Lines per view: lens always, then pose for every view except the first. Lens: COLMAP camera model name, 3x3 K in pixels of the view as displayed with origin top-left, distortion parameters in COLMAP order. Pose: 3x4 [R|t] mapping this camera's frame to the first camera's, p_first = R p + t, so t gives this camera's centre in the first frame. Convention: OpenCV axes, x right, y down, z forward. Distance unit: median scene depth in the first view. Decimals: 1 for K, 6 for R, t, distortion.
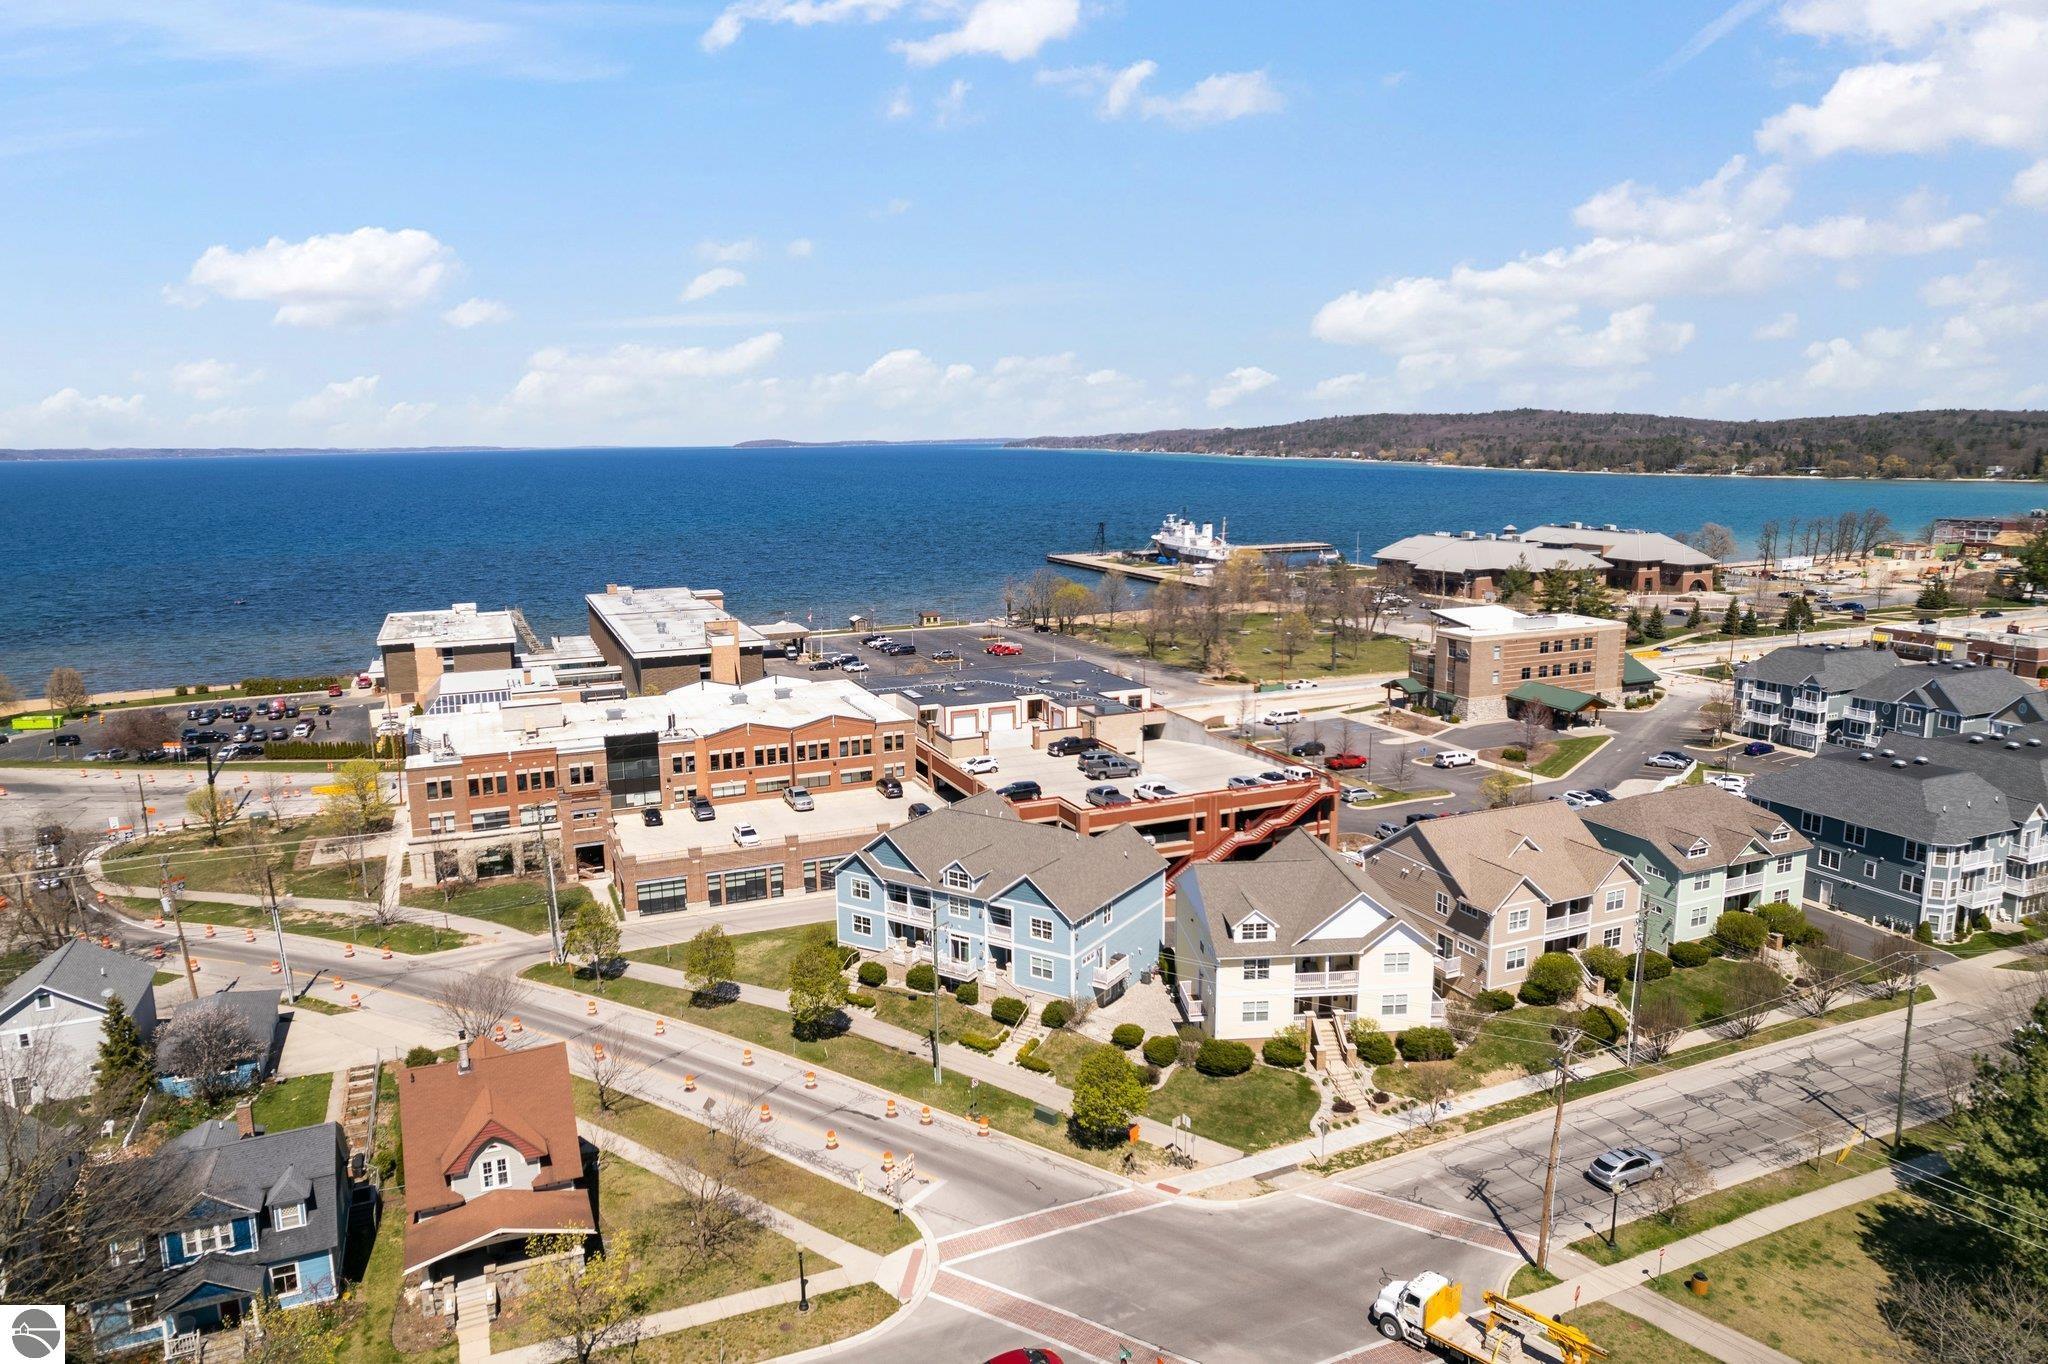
lens RADIAL K [[1328.4, 0, 1024.0], [0, 1328.4, 682.0], [0, 0, 1]] dist [-0.064642, 0.049792]
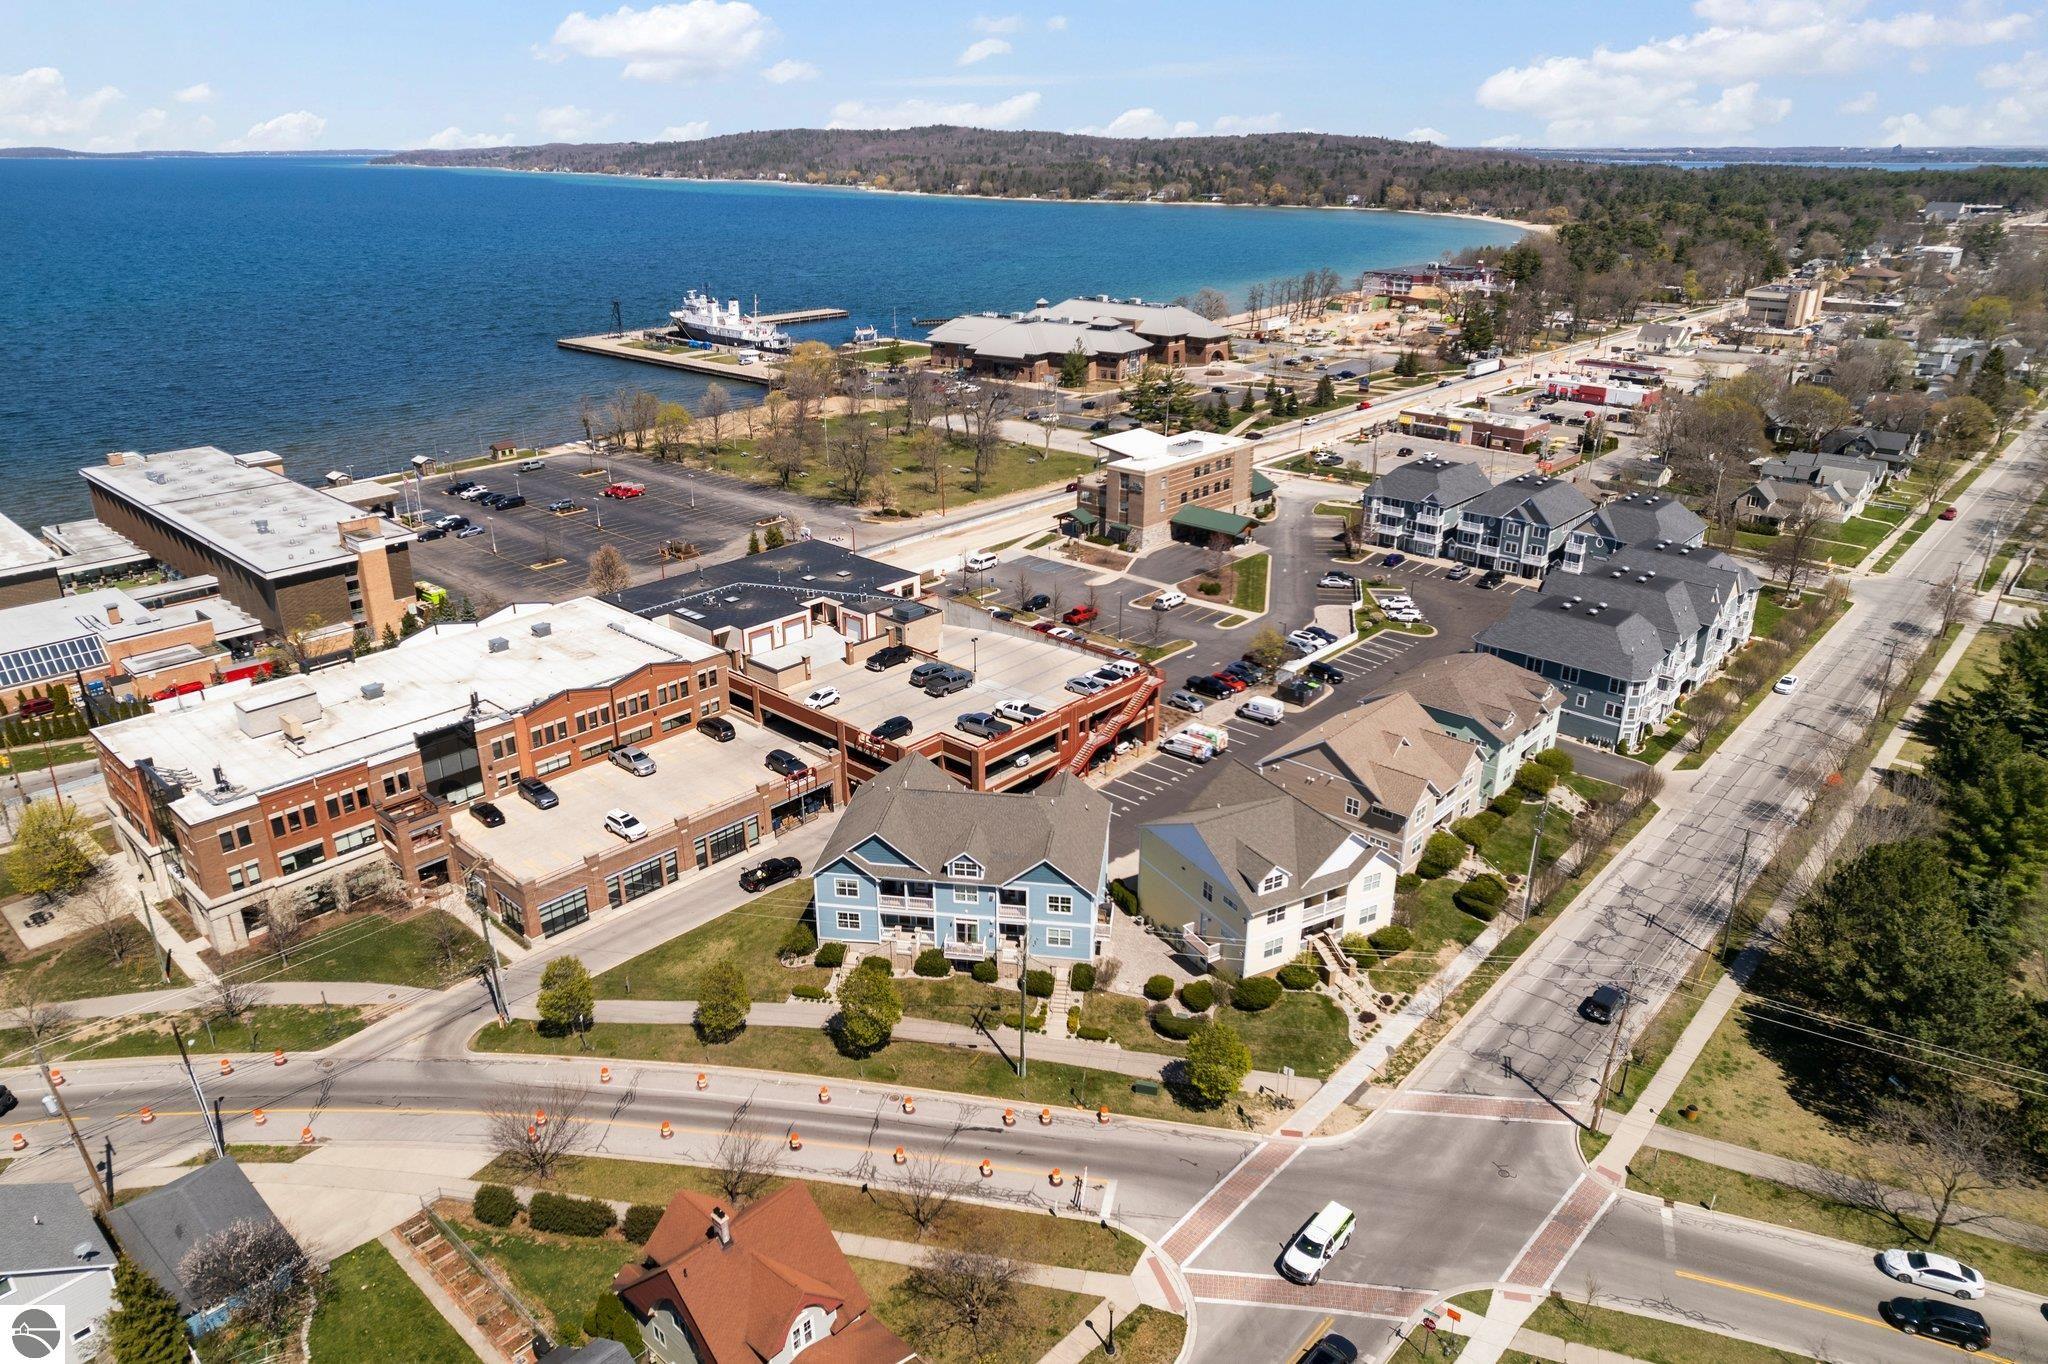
lens RADIAL K [[1328.4, 0, 1024.0], [0, 1328.4, 682.0], [0, 0, 1]] dist [-0.064642, 0.049792]
pose [[0.910445, -0.145860, 0.387059, -0.291351], [0.064567, 0.974407, 0.215320, -0.159386], [-0.408559, -0.171046, 0.896562, 0.066528]]
